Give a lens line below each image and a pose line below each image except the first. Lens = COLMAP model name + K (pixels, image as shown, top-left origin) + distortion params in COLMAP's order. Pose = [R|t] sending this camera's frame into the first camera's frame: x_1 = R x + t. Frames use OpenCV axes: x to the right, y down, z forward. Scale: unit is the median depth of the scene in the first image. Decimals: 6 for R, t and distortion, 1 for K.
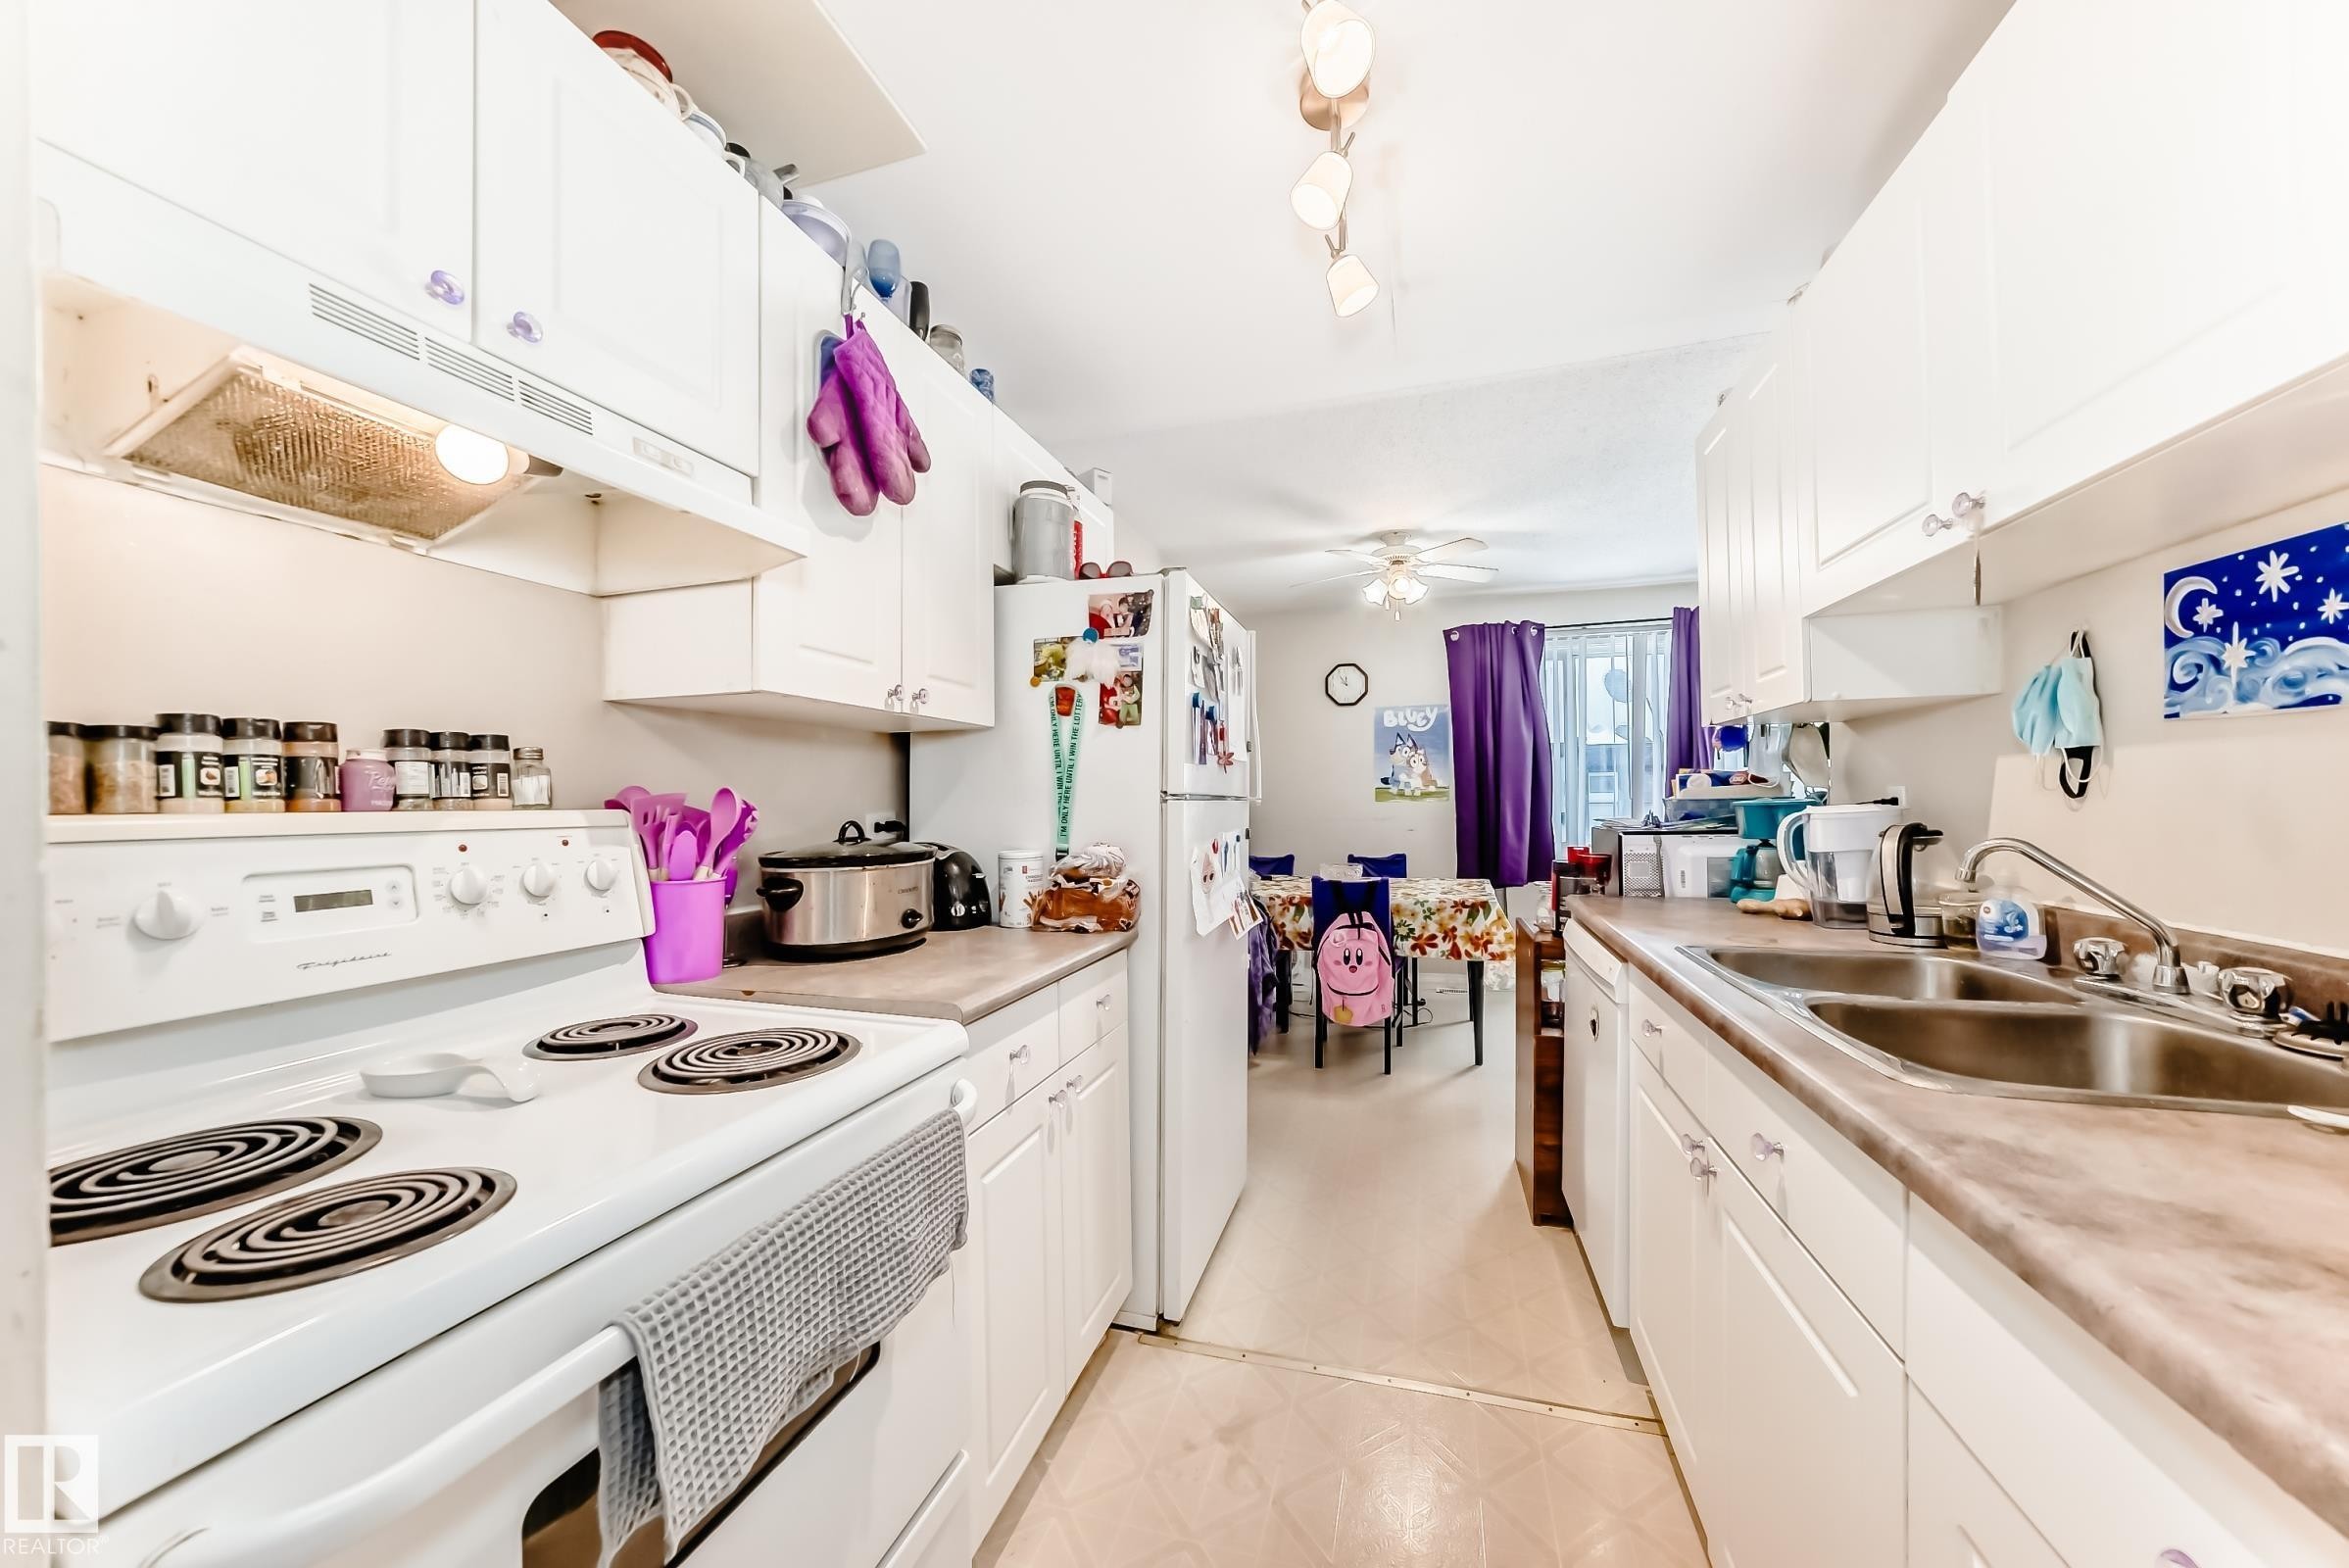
lens RADIAL K [[822.4, 0, 1184.0], [0, 822.4, 788.7], [0, 0, 1]] dist [-0.025628, 0.007532]
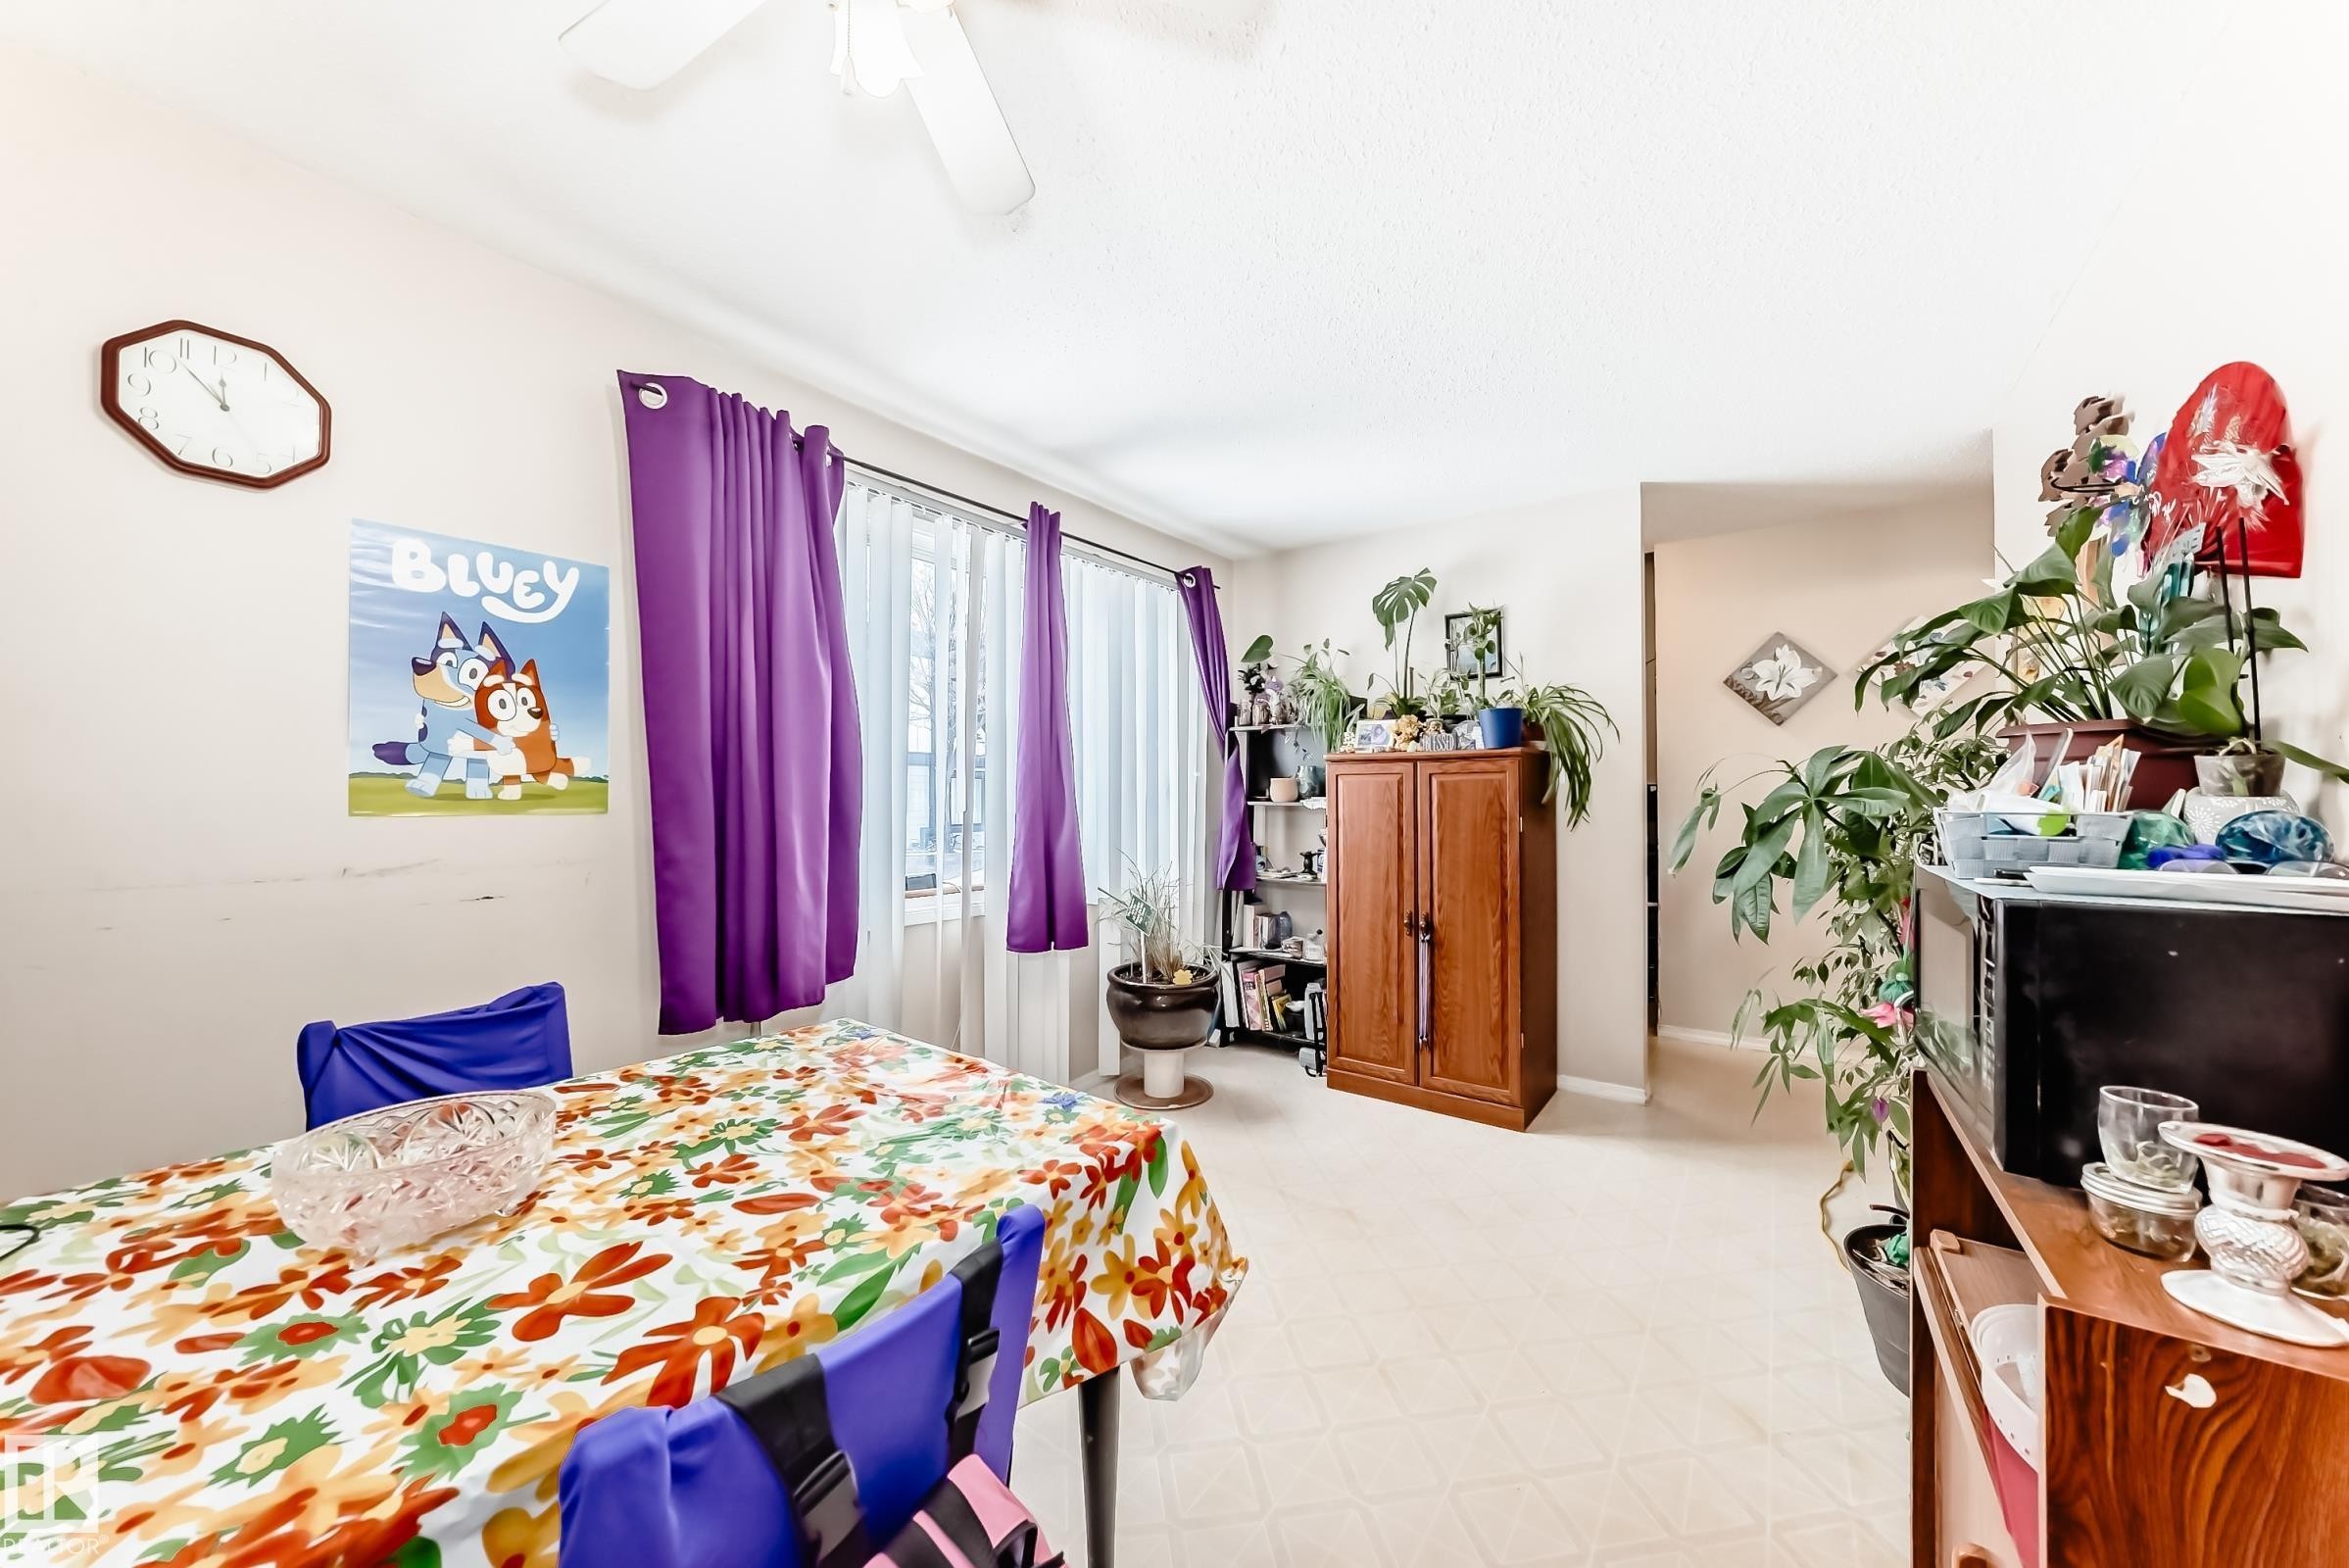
lens RADIAL K [[855.0, 0, 1230.7], [0, 855.0, 788.2], [0, 0, 1]] dist [-0.027550, 0.008863]
pose [[0.332786, 0.027436, 0.942603, 0.131979], [-0.013899, 0.999611, -0.024189, 0.023371], [-0.942900, -0.005051, 0.333037, 1.758513]]
